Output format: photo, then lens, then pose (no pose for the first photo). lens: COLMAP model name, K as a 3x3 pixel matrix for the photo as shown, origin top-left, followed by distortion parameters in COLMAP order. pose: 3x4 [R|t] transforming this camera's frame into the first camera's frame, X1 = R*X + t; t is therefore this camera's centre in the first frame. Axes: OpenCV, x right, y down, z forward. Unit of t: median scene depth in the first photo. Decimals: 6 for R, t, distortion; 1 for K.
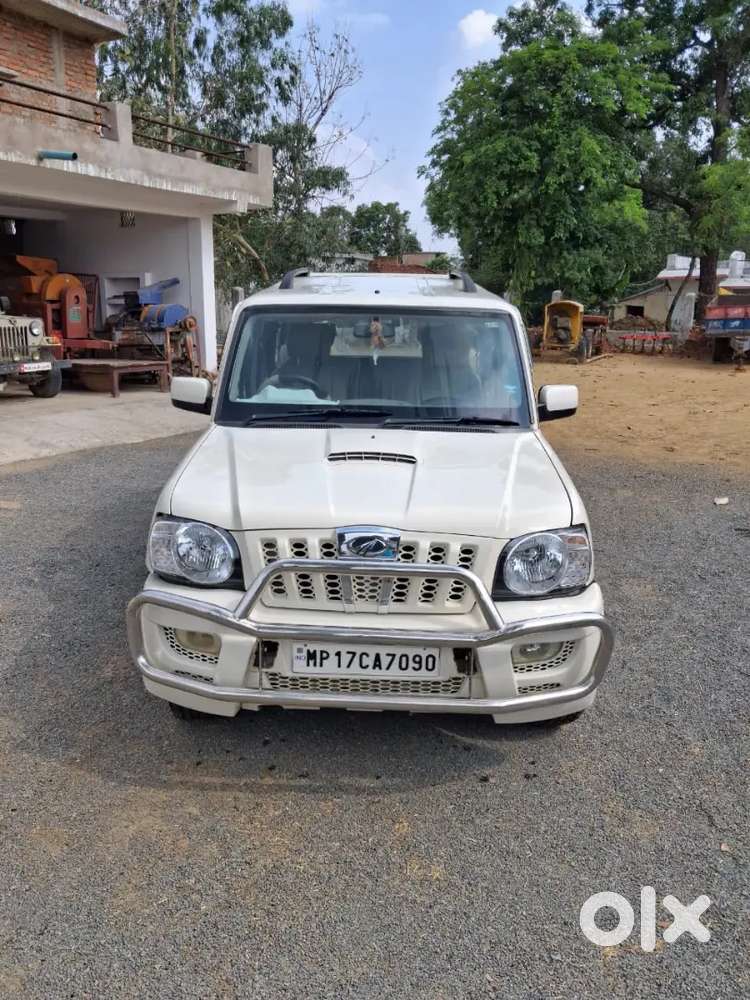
lens RADIAL K [[800.9, 0, 349.5], [0, 800.9, 480.3], [0, 0, 1]] dist [0.006072, 0.001302]
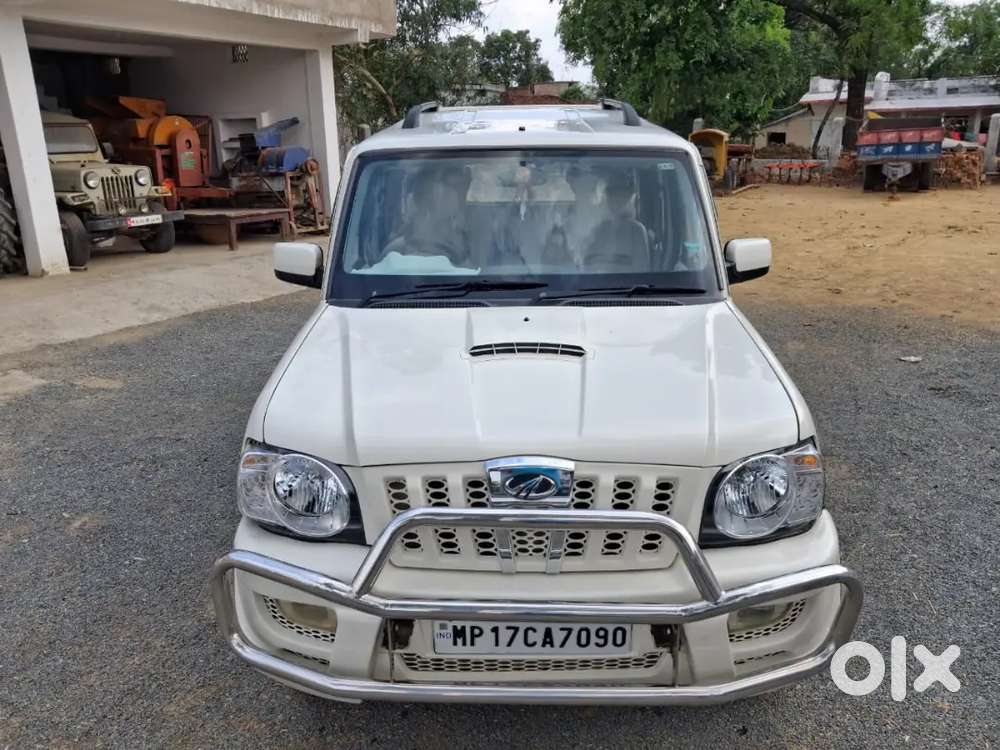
lens RADIAL K [[793.8, 0, 500.0], [0, 793.8, 375.0], [0, 0, 1]] dist [0.002254, -0.001080]
pose [[0.999359, -0.032875, 0.014177, -0.003179], [0.031738, 0.996747, 0.074076, -0.019255], [-0.016566, -0.073579, 0.997152, 0.073803]]
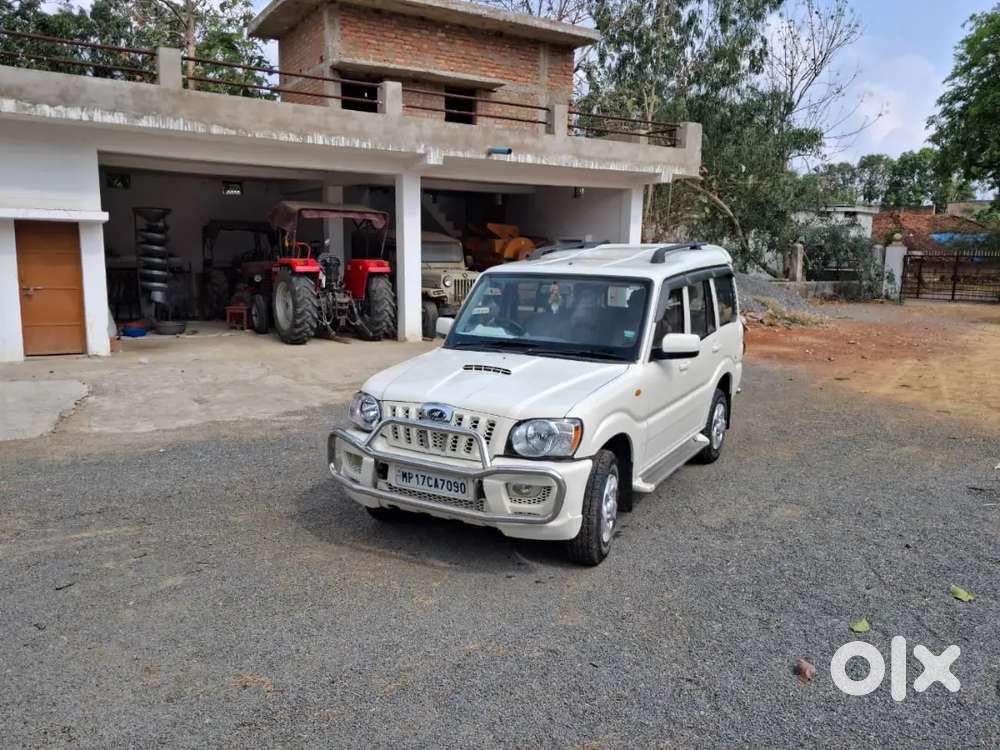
lens RADIAL K [[801.2, 0, 500.0], [0, 801.2, 375.0], [0, 0, 1]] dist [-0.000454, -0.003118]
pose [[0.888315, 0.068858, -0.454043, 0.238272], [-0.099675, 0.994035, -0.044260, 0.015578], [0.448287, 0.084574, 0.889880, -0.123036]]
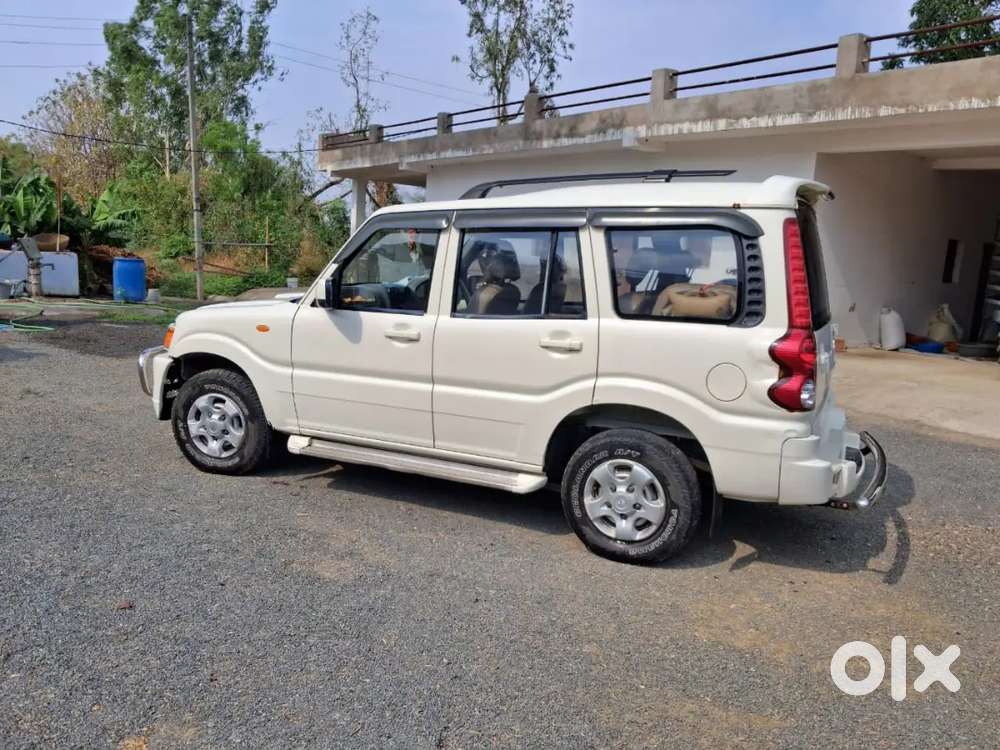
lens RADIAL K [[800.9, 0, 502.8], [0, 800.9, 372.2], [0, 0, 1]] dist [0.006072, 0.001302]
pose [[-0.404004, 0.098719, -0.909415, 0.457127], [-0.257452, 0.941703, 0.216596, -0.114385], [0.877781, 0.321636, -0.355036, 0.641616]]
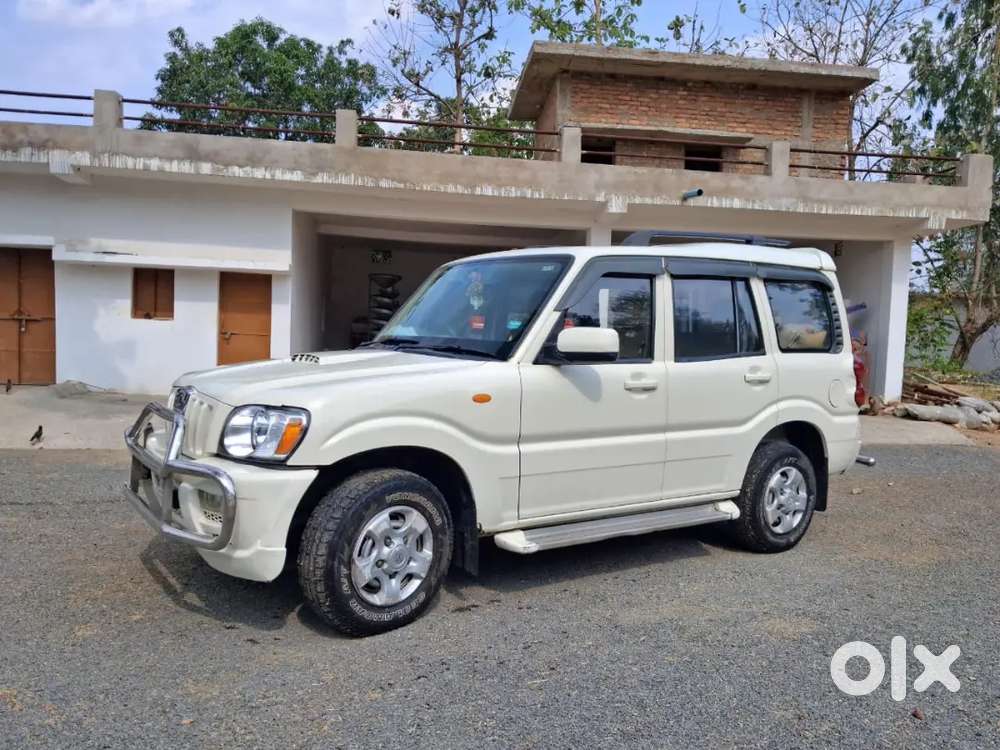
lens RADIAL K [[793.8, 0, 500.0], [0, 793.8, 375.0], [0, 0, 1]] dist [0.002254, -0.001080]
pose [[0.595836, 0.033820, -0.802393, 0.366128], [-0.196953, 0.974756, -0.105168, 0.020127], [0.778581, 0.220697, 0.587456, 0.160516]]
